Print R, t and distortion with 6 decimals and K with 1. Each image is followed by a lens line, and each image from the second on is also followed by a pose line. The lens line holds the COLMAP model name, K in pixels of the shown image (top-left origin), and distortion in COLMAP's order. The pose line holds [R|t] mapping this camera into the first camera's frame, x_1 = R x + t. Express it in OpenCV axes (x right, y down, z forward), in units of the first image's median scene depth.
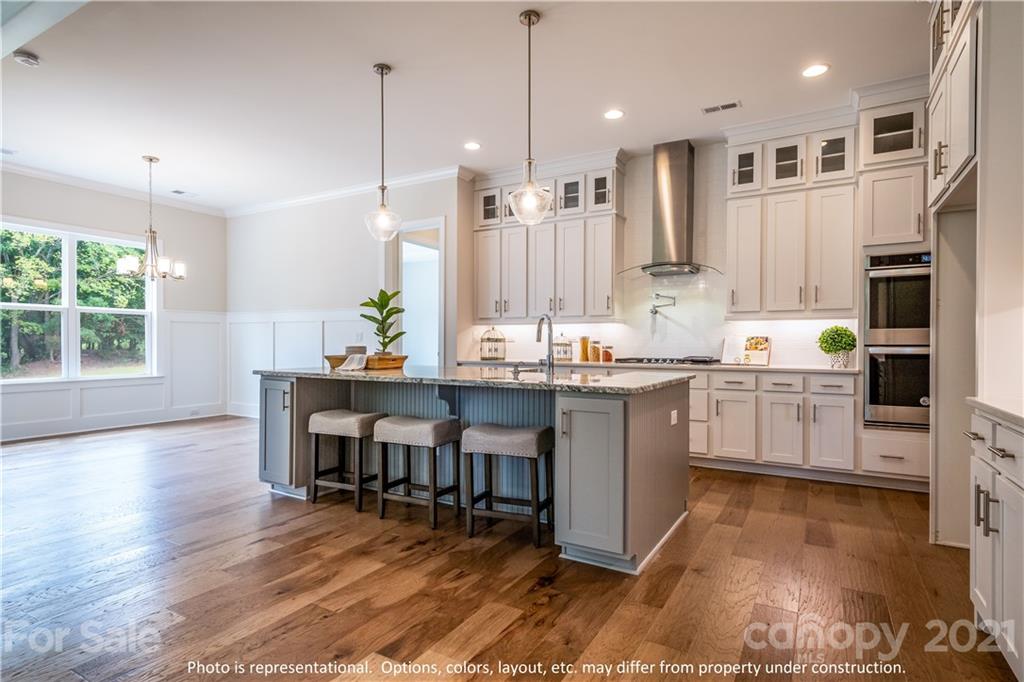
lens RADIAL K [[531.3, 0, 512.0], [0, 531.3, 341.0], [0, 0, 1]] dist [0.034540, 0.000147]
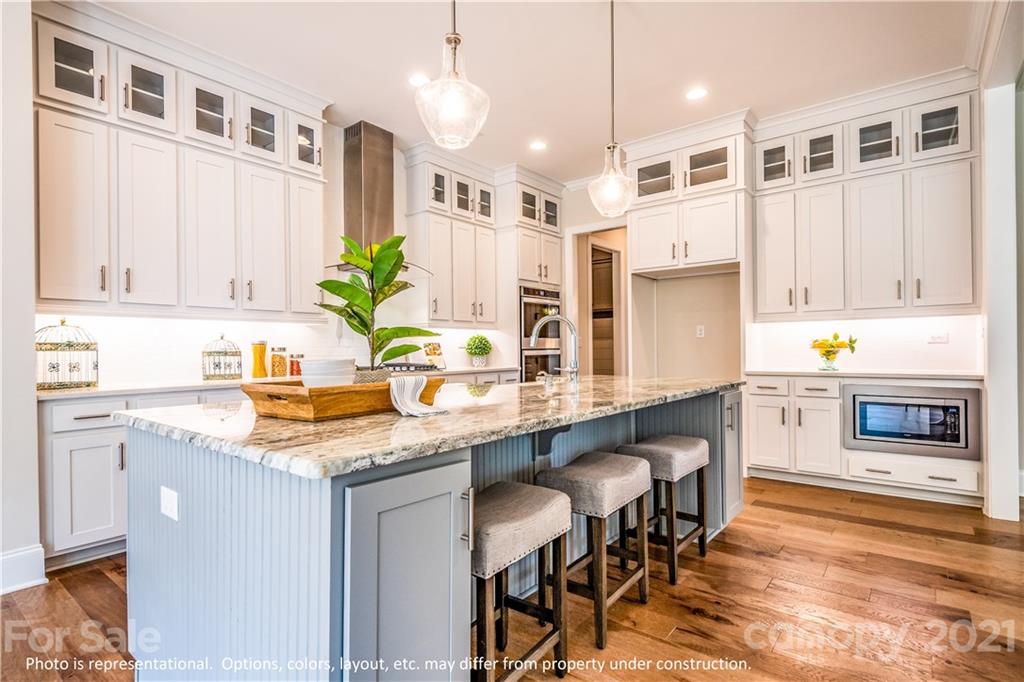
lens RADIAL K [[515.5, 0, 512.0], [0, 515.5, 341.0], [0, 0, 1]] dist [0.001621, 0.000246]
pose [[0.142217, 0.011411, 0.989770, -0.567358], [0.003988, 0.999919, -0.012101, 0.000992], [-0.989827, 0.005668, 0.142160, 0.698553]]
